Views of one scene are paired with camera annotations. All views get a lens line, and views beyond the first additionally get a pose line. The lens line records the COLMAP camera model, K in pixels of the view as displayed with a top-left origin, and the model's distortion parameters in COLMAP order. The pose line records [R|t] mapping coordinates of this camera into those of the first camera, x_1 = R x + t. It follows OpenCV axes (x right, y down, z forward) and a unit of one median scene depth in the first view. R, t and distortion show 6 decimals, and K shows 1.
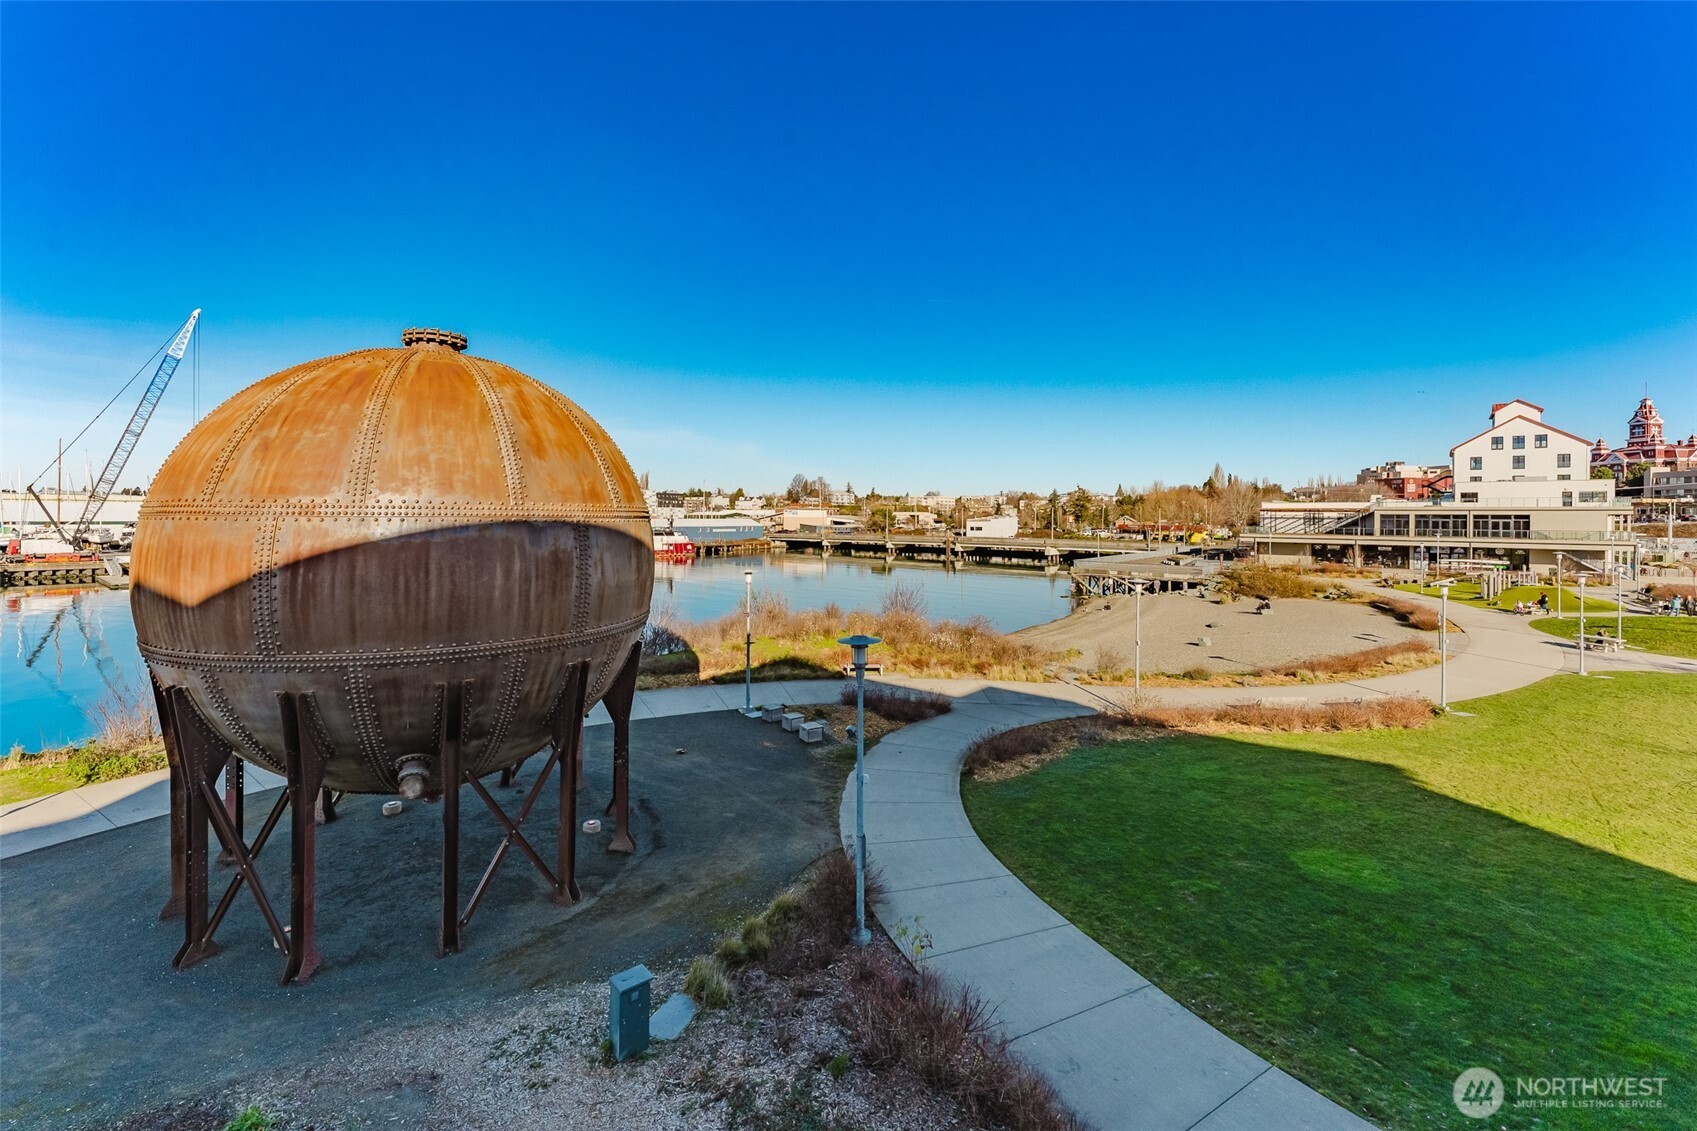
lens RADIAL K [[695.2, 0, 856.7], [0, 695.2, 539.5], [0, 0, 1]] dist [0.001465, 0.000043]
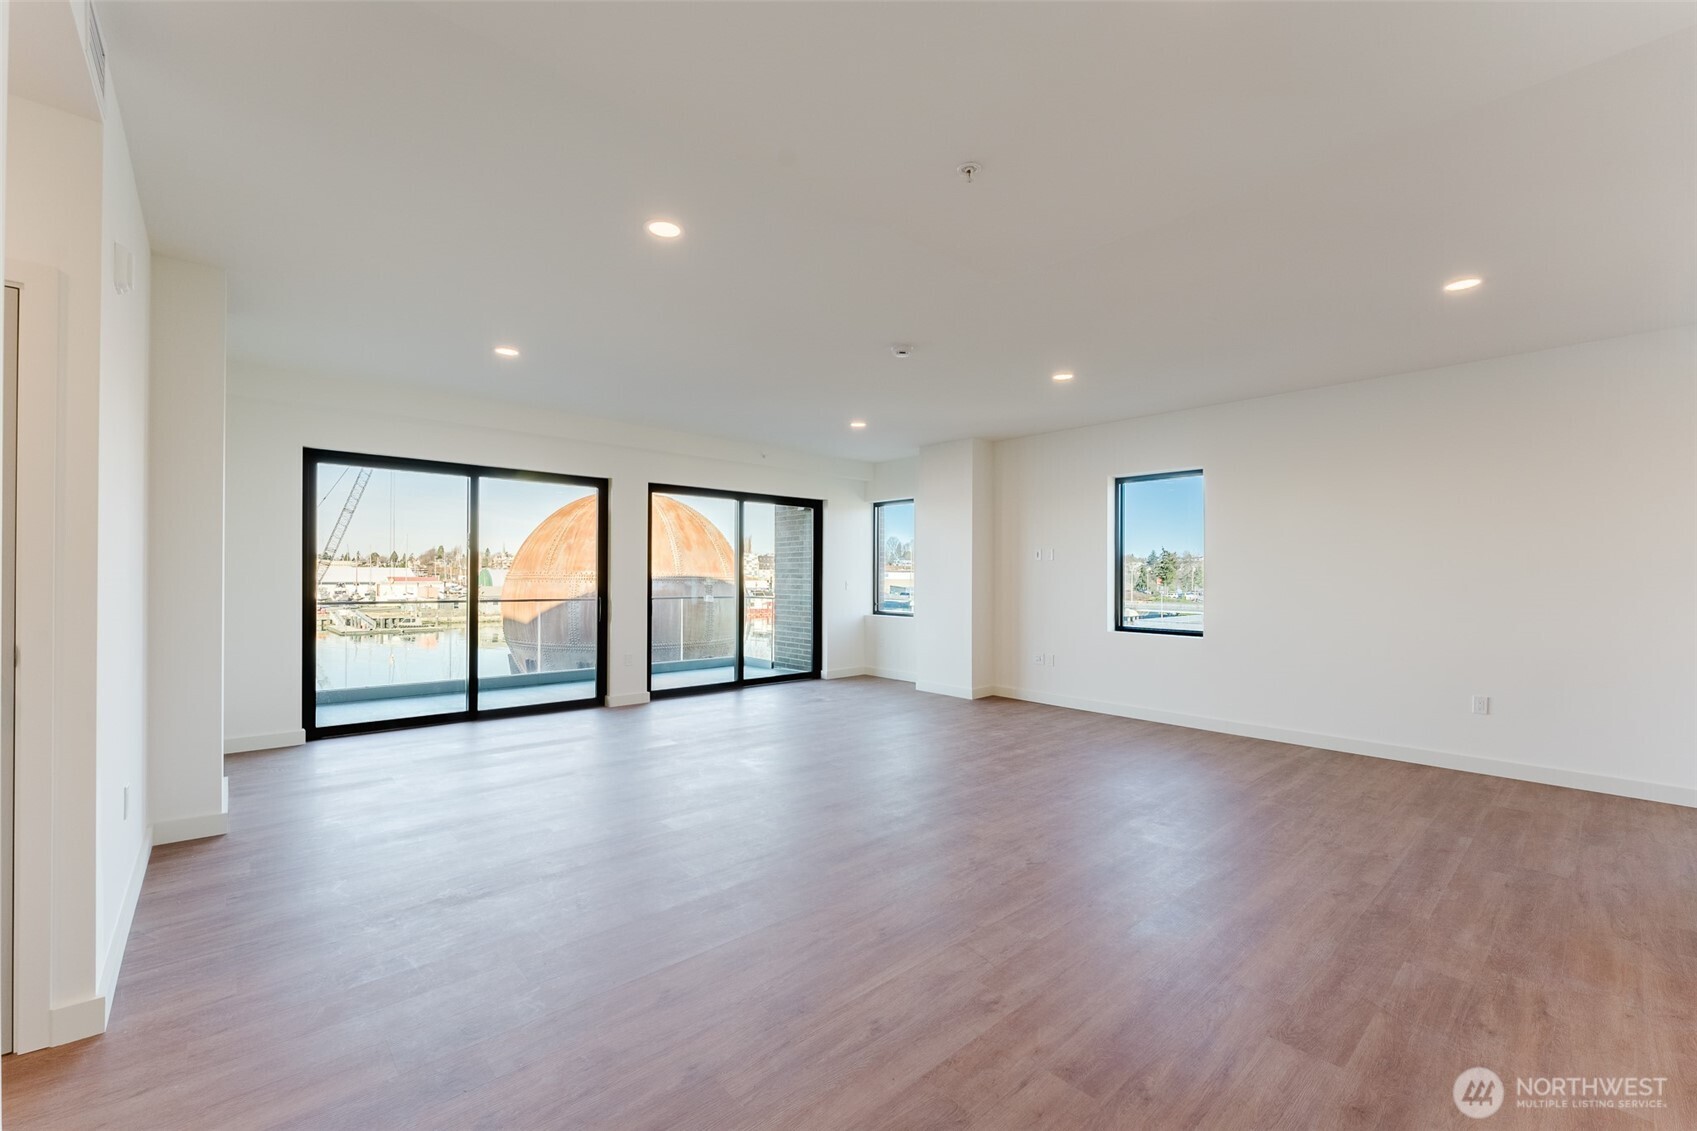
lens RADIAL K [[696.6, 0, 850.9], [0, 696.6, 575.5], [0, 0, 1]] dist [-0.002793, -0.000169]
pose [[0.989078, 0.000164, -0.147395, 0.048834], [-0.005612, 0.999316, -0.036541, 0.003781], [0.147289, 0.036969, 0.988402, -0.149742]]
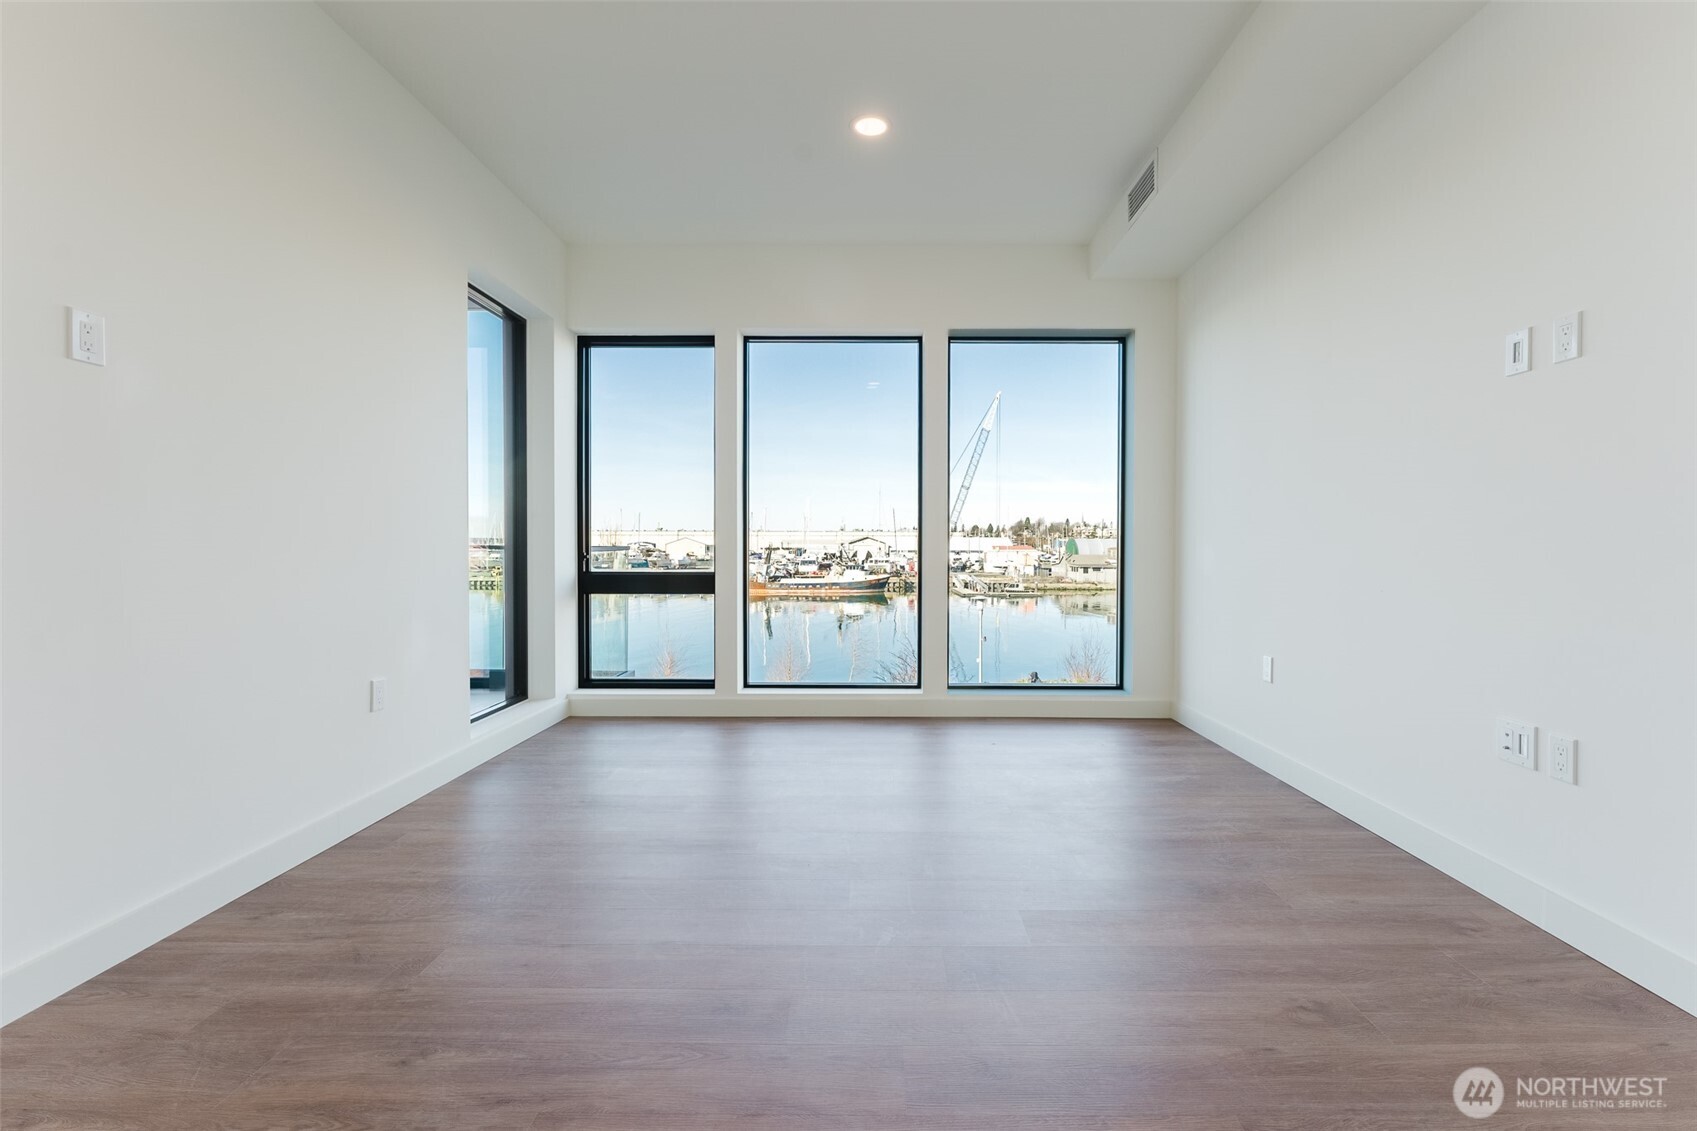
lens RADIAL K [[731.7, 0, 872.7], [0, 731.7, 560.8], [0, 0, 1]] dist [0.000957, 0.000044]
pose [[0.634114, 0.013936, -0.773114, -0.011734], [-0.025580, 0.999668, -0.002961, 0.007230], [0.772816, 0.021654, 0.634260, -0.139355]]
